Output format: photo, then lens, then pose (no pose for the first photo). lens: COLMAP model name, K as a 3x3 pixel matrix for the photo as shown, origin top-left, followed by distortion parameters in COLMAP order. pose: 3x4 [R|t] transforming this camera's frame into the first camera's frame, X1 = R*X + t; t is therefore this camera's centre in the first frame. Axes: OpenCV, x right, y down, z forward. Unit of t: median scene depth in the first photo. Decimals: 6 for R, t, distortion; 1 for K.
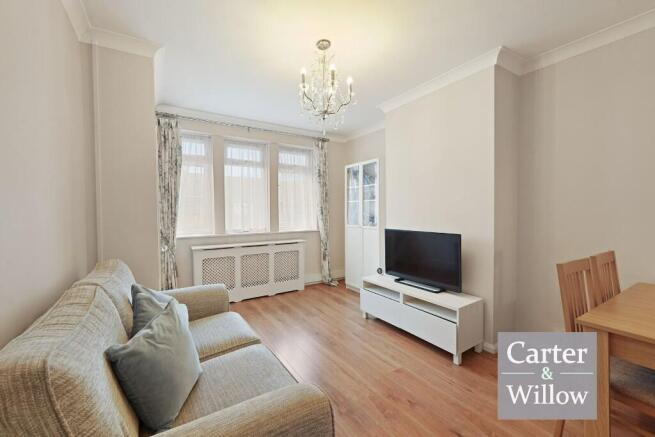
lens RADIAL K [[268.0, 0, 323.6], [0, 268.0, 215.5], [0, 0, 1]] dist [0.002836, 0.000015]
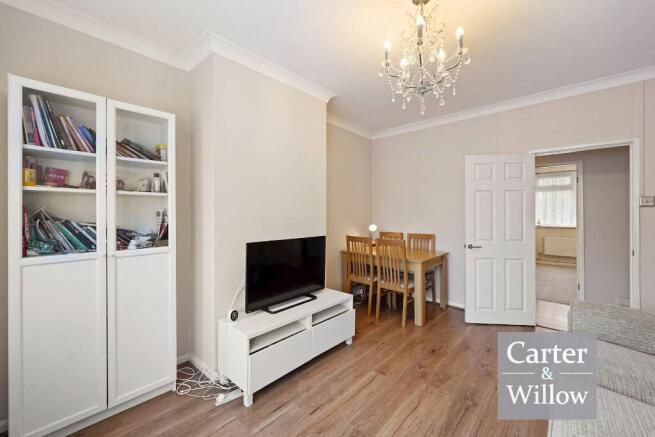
lens RADIAL K [[268.0, 0, 326.0], [0, 268.0, 213.7], [0, 0, 1]] dist [0.002836, 0.000015]
pose [[-0.269985, 0.002822, 0.962860, -0.597091], [0.018656, 0.999823, 0.002300, -0.027370], [-0.962684, 0.018584, -0.269990, 1.359489]]
